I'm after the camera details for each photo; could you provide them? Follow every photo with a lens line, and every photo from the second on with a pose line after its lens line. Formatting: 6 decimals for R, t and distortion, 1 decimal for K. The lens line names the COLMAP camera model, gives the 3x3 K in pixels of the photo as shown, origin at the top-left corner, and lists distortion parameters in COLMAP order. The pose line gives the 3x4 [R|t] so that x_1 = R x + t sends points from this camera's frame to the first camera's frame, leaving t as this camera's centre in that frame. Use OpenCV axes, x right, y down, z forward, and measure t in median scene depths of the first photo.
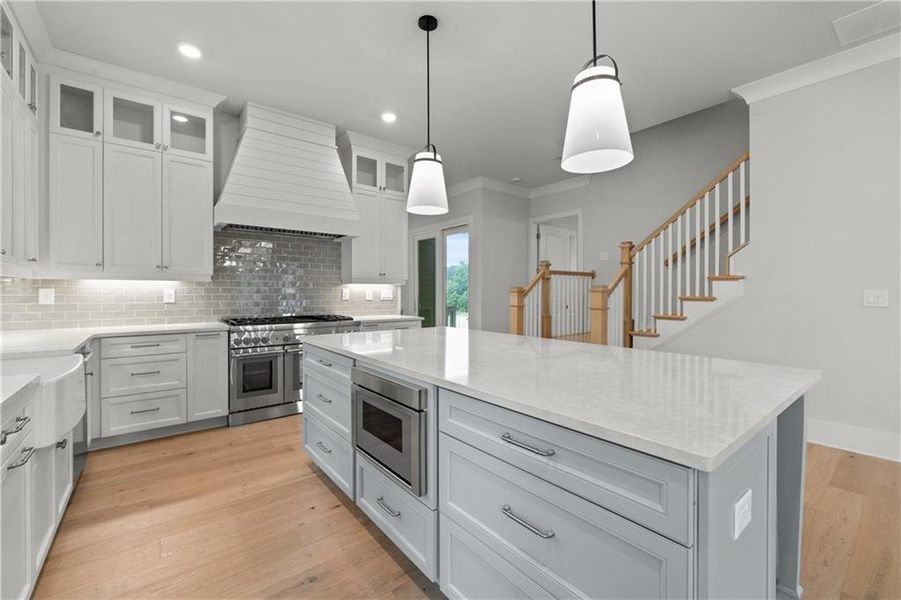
lens RADIAL K [[379.7, 0, 473.0], [0, 379.7, 294.6], [0, 0, 1]] dist [-0.000275, 0.001033]
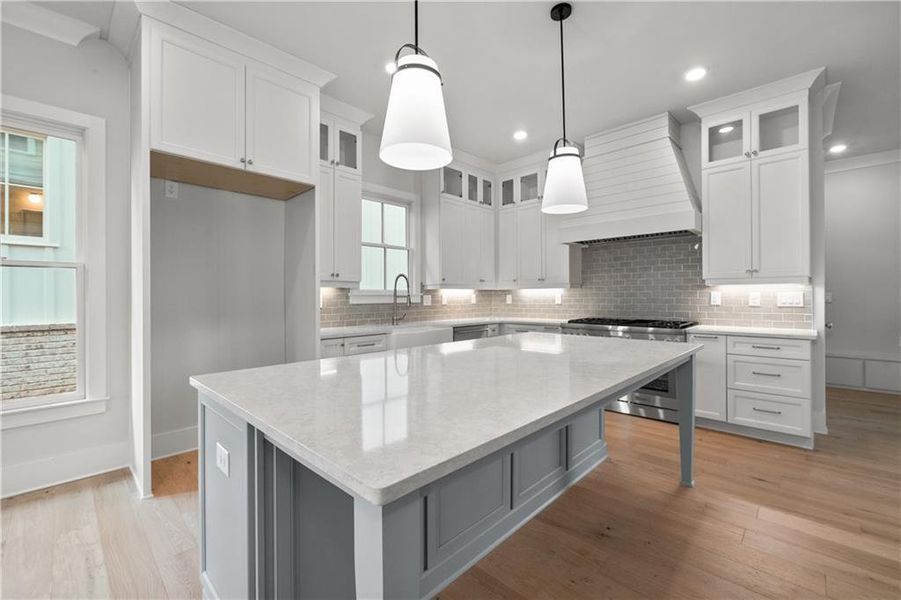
lens RADIAL K [[379.7, 0, 452.4], [0, 379.7, 294.9], [0, 0, 1]] dist [-0.000275, 0.001033]
pose [[0.113265, -0.006896, -0.993541, 0.550078], [-0.001734, 0.999973, -0.007139, -0.001773], [0.993563, 0.002531, 0.113250, 0.452516]]
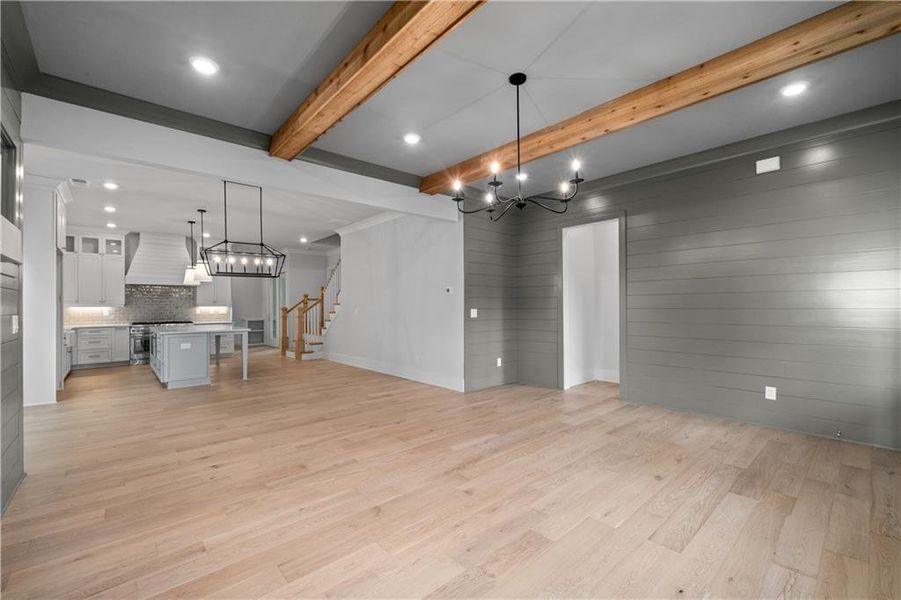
lens RADIAL K [[379.7, 0, 461.4], [0, 379.7, 304.8], [0, 0, 1]] dist [-0.000275, 0.001033]
pose [[0.999055, -0.008338, 0.042662, 1.338369], [0.008820, 0.999899, -0.011133, -0.002765], [-0.042565, 0.011499, 0.999028, -1.488015]]
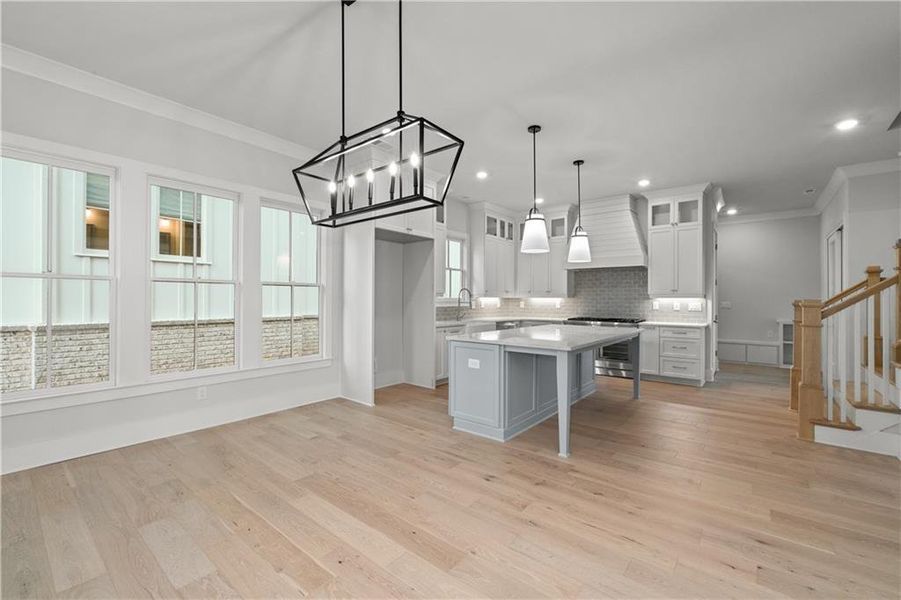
lens RADIAL K [[379.7, 0, 451.1], [0, 379.7, 298.4], [0, 0, 1]] dist [-0.000275, 0.001033]
pose [[0.194442, -0.004657, -0.980903, 1.141311], [-0.011285, 0.999912, -0.006984, -0.011056], [0.980849, 0.012428, 0.194372, 0.015767]]
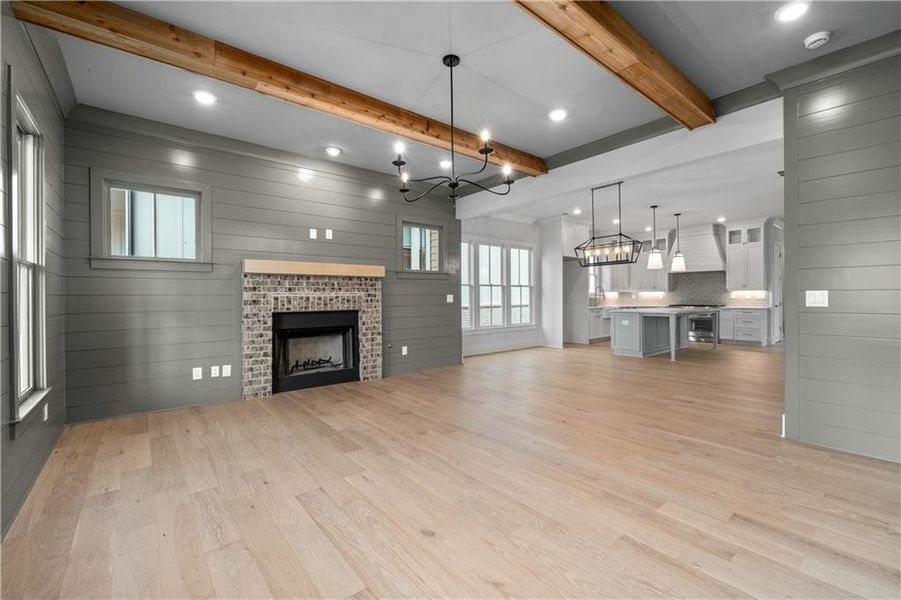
lens RADIAL K [[379.7, 0, 449.8], [0, 379.7, 297.2], [0, 0, 1]] dist [-0.000275, 0.001033]
pose [[-0.005090, -0.000587, -0.999987, 2.297445], [-0.001453, 0.999999, -0.000579, 0.013952], [0.999986, 0.001450, -0.005090, -0.699941]]
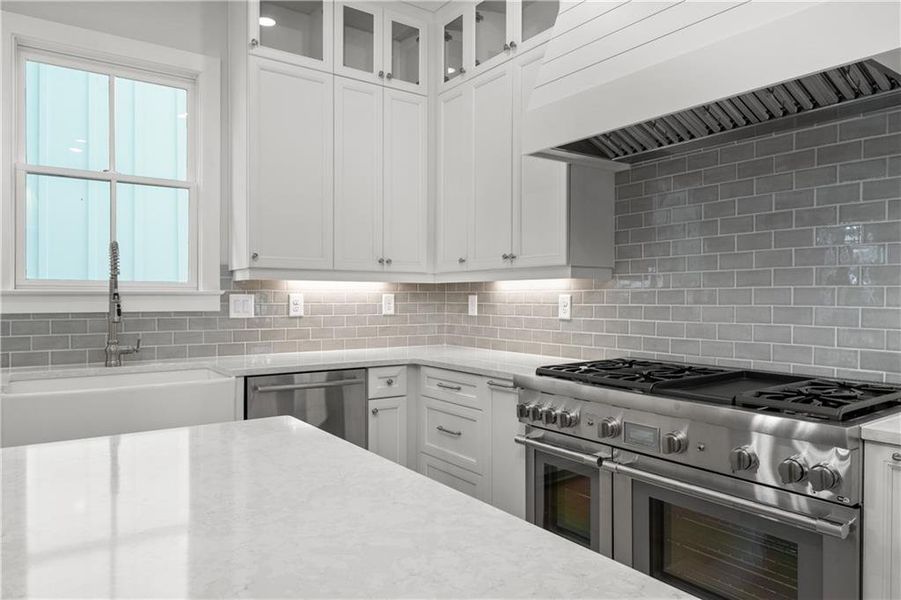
lens RADIAL K [[610.1, 0, 452.4], [0, 610.1, 300.5], [0, 0, 1]] dist [0.037150, 0.001196]
pose [[-0.087868, 0.004068, -0.996124, 0.105405], [-0.011165, 0.999925, 0.005069, -0.008898], [0.996070, 0.011567, -0.087816, 0.913039]]
